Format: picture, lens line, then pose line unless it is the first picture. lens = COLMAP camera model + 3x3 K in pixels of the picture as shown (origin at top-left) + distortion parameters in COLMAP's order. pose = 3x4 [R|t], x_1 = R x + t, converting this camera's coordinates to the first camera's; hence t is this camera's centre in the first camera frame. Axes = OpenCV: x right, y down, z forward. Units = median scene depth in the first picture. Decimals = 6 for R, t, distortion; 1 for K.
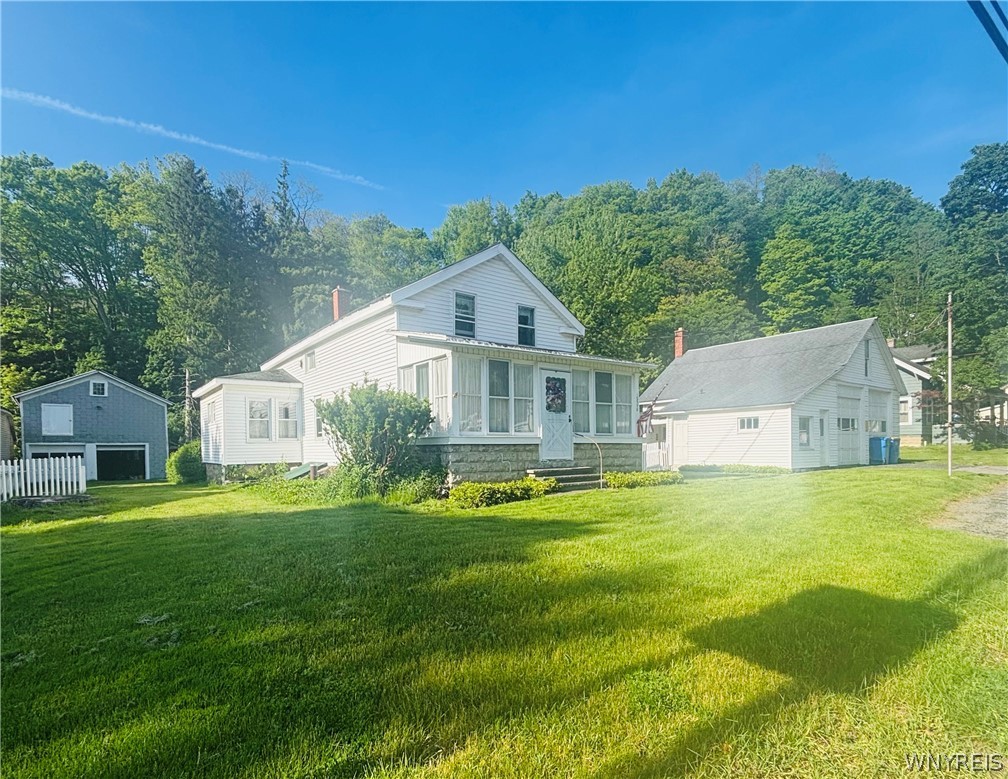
lens RADIAL K [[554.0, 0, 504.3], [0, 554.0, 452.1], [0, 0, 1]] dist [-0.001052, -0.000104]
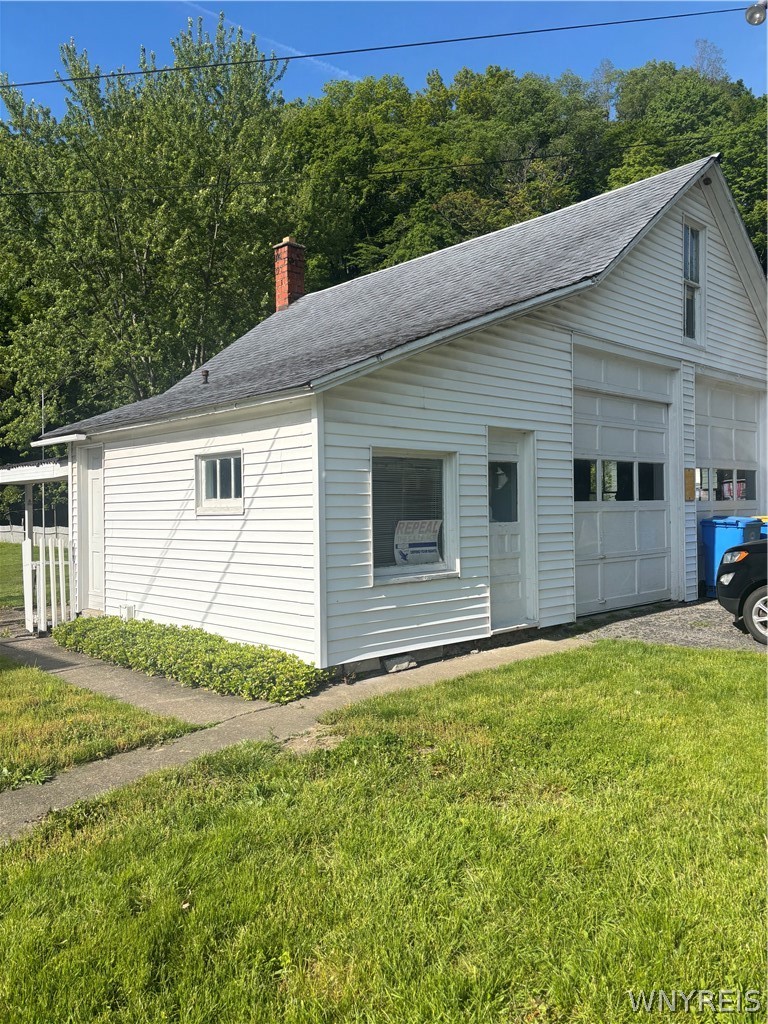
lens RADIAL K [[771.1, 0, 384.0], [0, 771.1, 512.0], [0, 0, 1]] dist [0.002844, 0.000498]
pose [[0.995437, -0.001421, 0.095408, 0.142232], [0.001848, 0.999989, -0.004390, -0.009883], [-0.095401, 0.004547, 0.995429, 0.185235]]
